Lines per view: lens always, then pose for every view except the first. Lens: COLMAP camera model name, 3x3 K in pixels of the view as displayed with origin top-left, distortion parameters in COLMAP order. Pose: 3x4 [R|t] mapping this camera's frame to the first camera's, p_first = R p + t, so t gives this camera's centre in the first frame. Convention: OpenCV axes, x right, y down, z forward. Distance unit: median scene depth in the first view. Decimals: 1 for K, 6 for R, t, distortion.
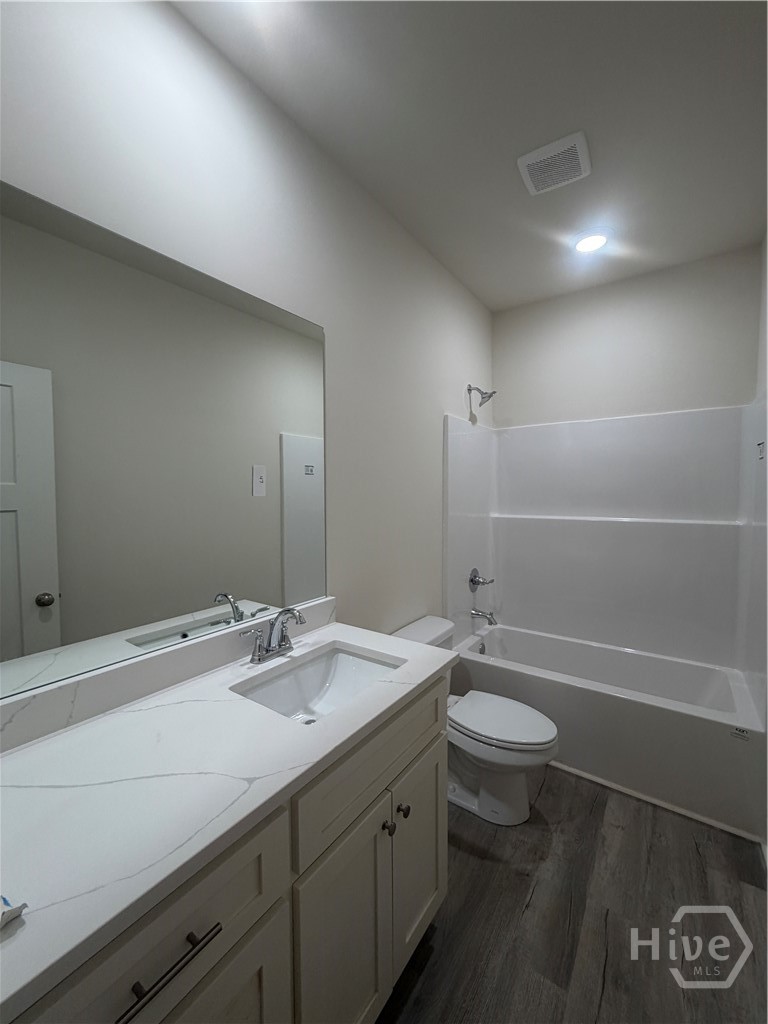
lens RADIAL K [[408.6, 0, 384.4], [0, 408.6, 510.3], [0, 0, 1]] dist [0.000835, 0.000501]
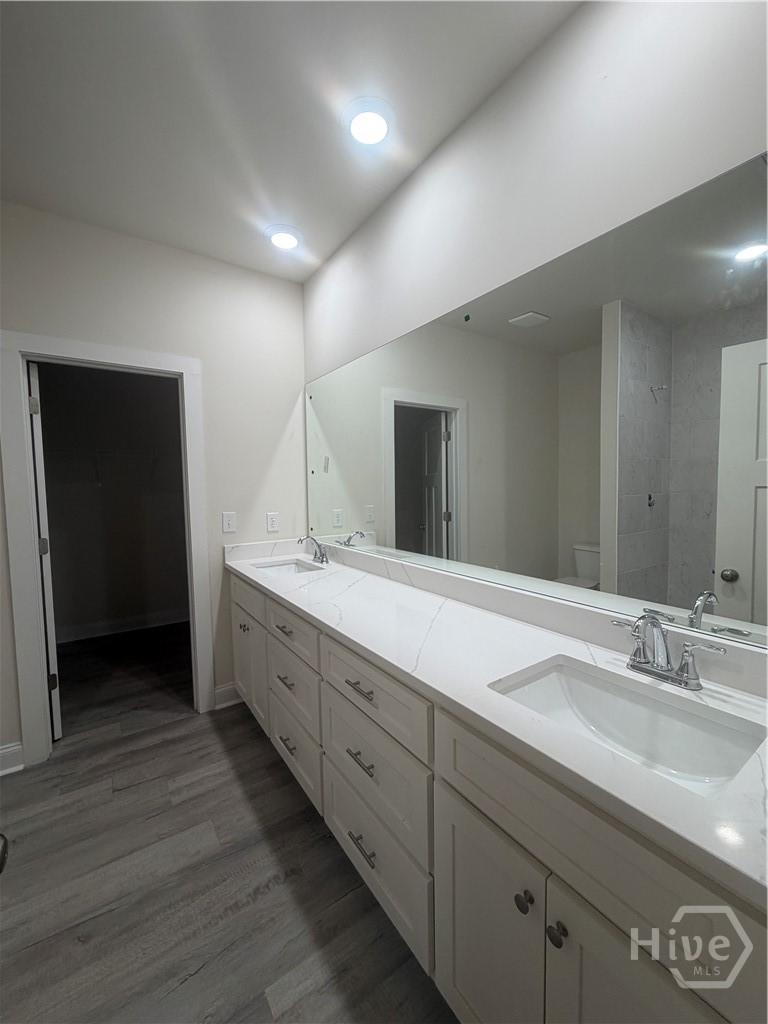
lens RADIAL K [[408.6, 0, 383.7], [0, 408.6, 509.9], [0, 0, 1]] dist [0.000835, 0.000501]
pose [[-0.335944, 0.064921, -0.939642, 0.605277], [-0.035085, 0.996067, 0.081363, 0.007066], [0.941228, 0.060301, -0.332345, 0.779809]]
